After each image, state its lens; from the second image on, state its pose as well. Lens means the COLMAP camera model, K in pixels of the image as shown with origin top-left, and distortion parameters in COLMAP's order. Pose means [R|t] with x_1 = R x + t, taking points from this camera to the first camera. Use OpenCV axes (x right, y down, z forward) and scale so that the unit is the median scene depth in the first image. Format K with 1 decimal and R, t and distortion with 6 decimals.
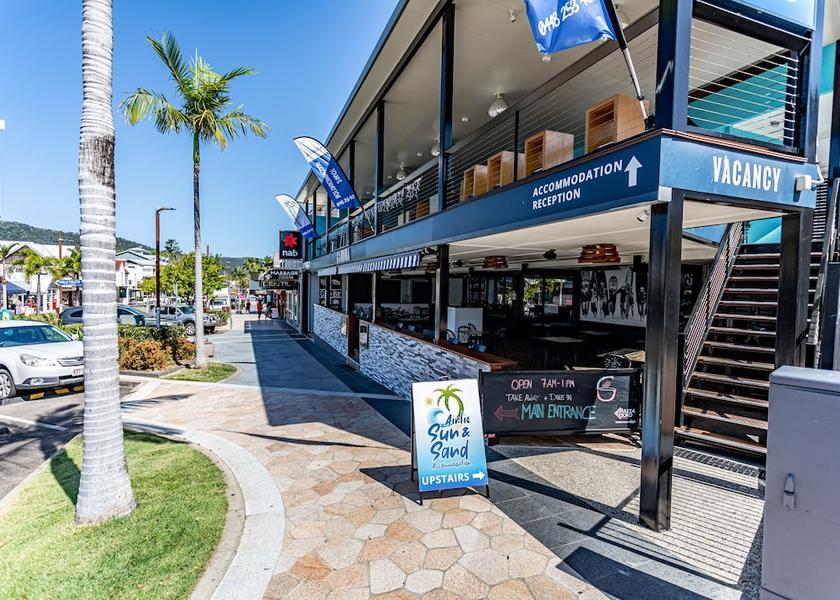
lens RADIAL K [[447.4, 0, 407.6], [0, 447.4, 298.1], [0, 0, 1]] dist [0.000688, 0.002544]
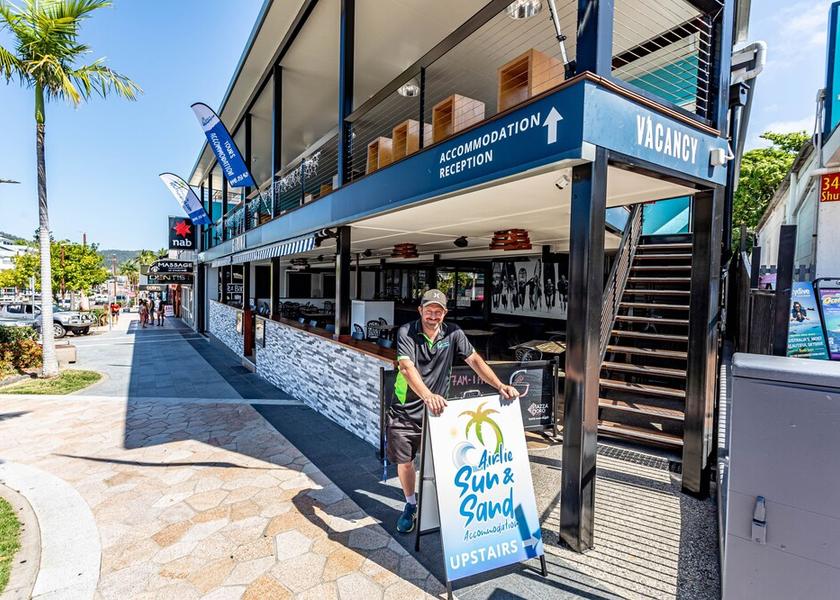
lens RADIAL K [[447.4, 0, 416.1], [0, 447.4, 298.0], [0, 0, 1]] dist [0.000688, 0.002544]
pose [[0.979573, -0.006227, 0.200994, 0.040460], [0.004768, 0.999959, 0.007741, 0.014627], [-0.201034, -0.006625, 0.979562, 0.110471]]
